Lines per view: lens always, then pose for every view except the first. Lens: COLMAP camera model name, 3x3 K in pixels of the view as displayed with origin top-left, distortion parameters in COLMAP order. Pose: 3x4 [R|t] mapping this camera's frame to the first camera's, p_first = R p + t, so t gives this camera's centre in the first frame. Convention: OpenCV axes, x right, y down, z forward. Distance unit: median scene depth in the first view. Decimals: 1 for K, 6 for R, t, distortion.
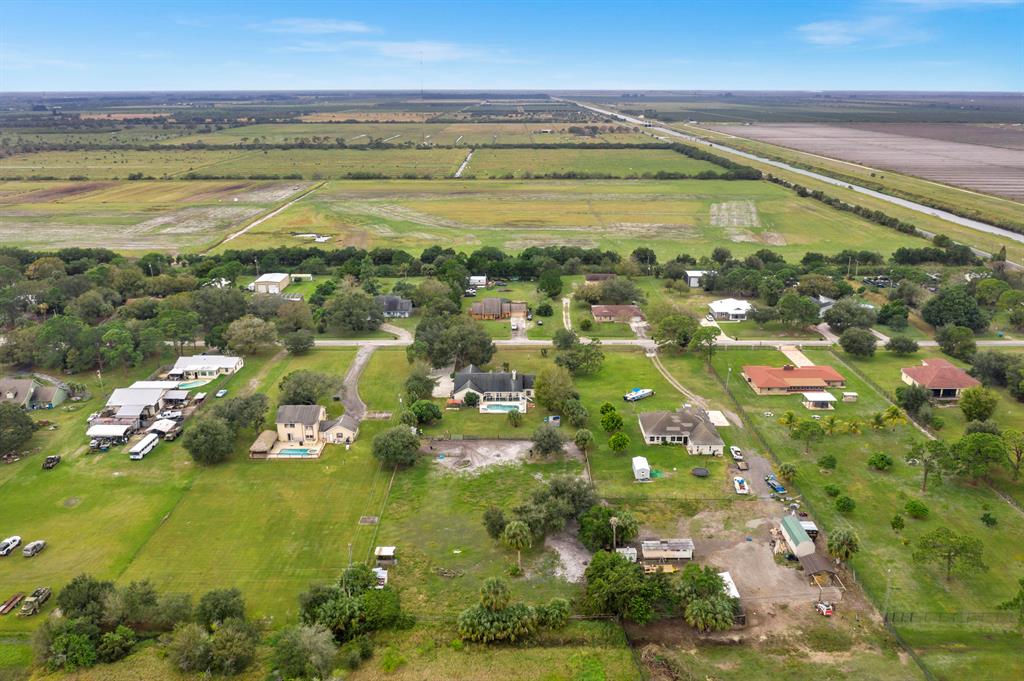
lens RADIAL K [[810.2, 0, 510.7], [0, 810.2, 341.8], [0, 0, 1]] dist [-0.012009, -0.000748]
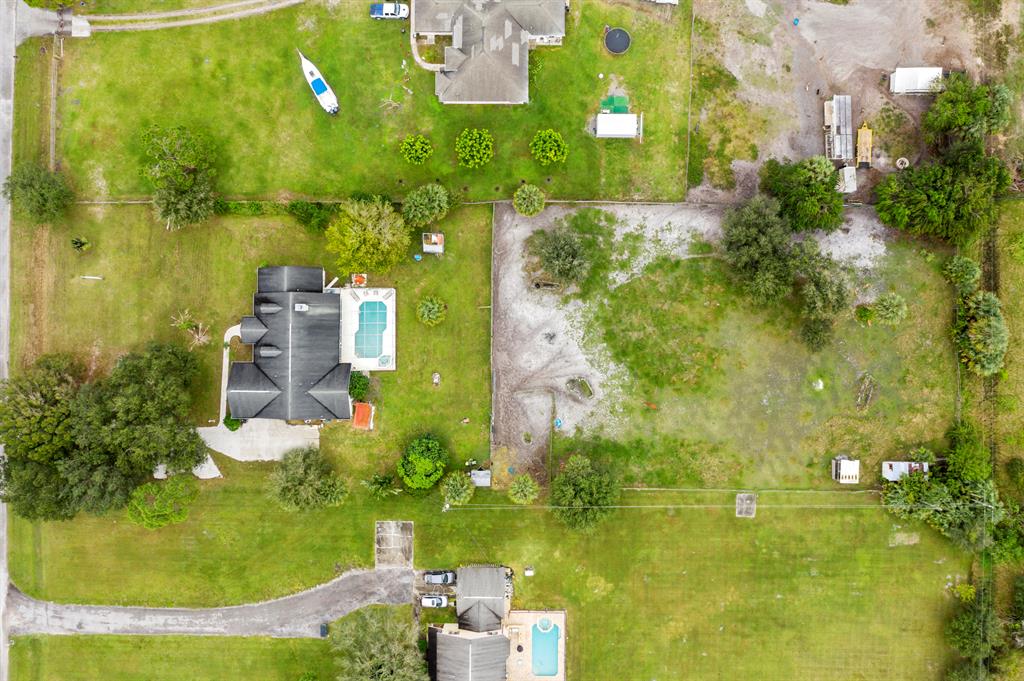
lens RADIAL K [[810.2, 0, 512.8], [0, 810.2, 339.2], [0, 0, 1]] dist [-0.012009, -0.000748]
pose [[0.005750, -0.999873, 0.014831, -0.027077], [0.315667, 0.015887, 0.948737, -0.484936], [-0.948853, -0.000773, 0.315718, 0.818722]]
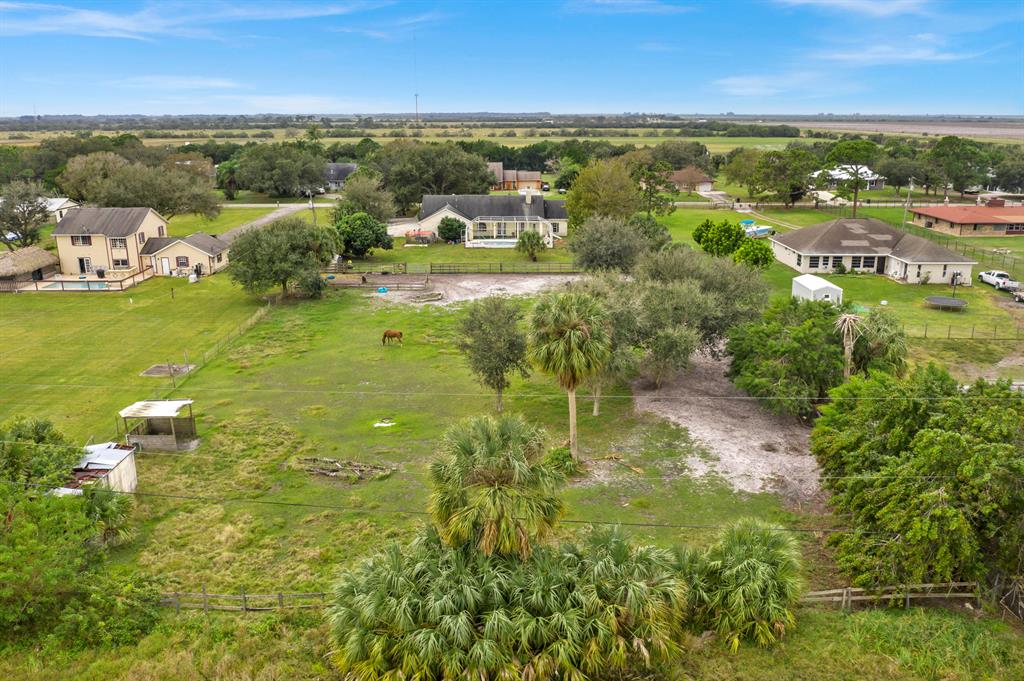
lens RADIAL K [[810.2, 0, 514.1], [0, 810.2, 345.6], [0, 0, 1]] dist [-0.012009, -0.000748]
pose [[0.999990, -0.000942, 0.004431, -0.009874], [0.001062, 0.999630, -0.027184, 0.185841], [-0.004404, 0.027189, 0.999621, 0.517221]]
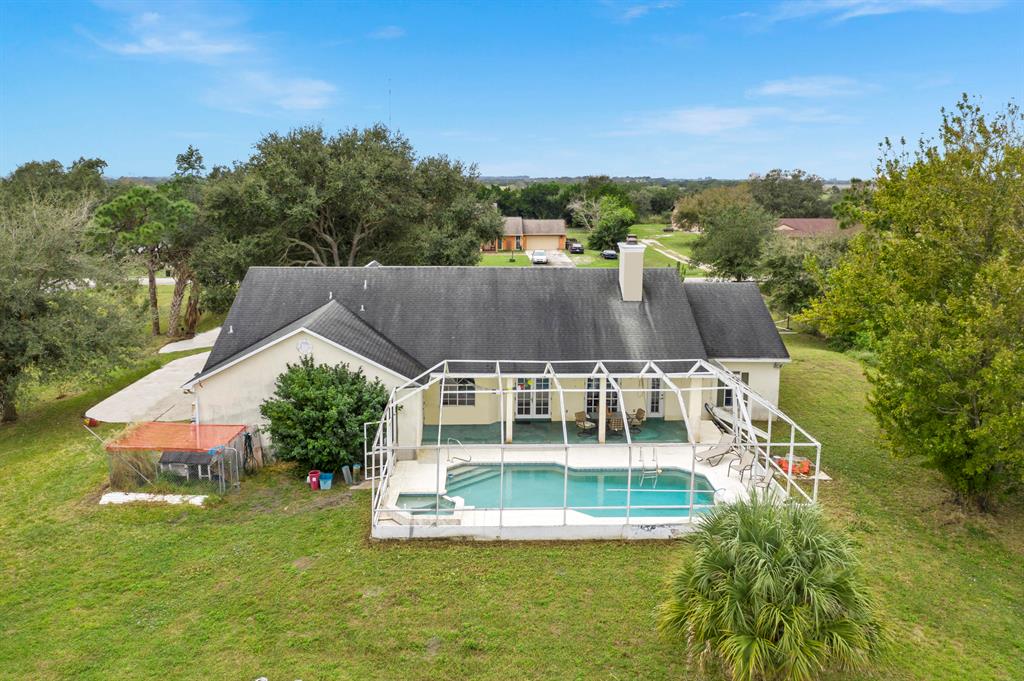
lens RADIAL K [[810.2, 0, 510.1], [0, 810.2, 338.8], [0, 0, 1]] dist [-0.012009, -0.000748]
pose [[0.999682, 0.001063, 0.025211, -0.025997], [0.001737, 0.993843, -0.110785, 0.082141], [-0.025173, 0.110794, 0.993525, 0.990571]]
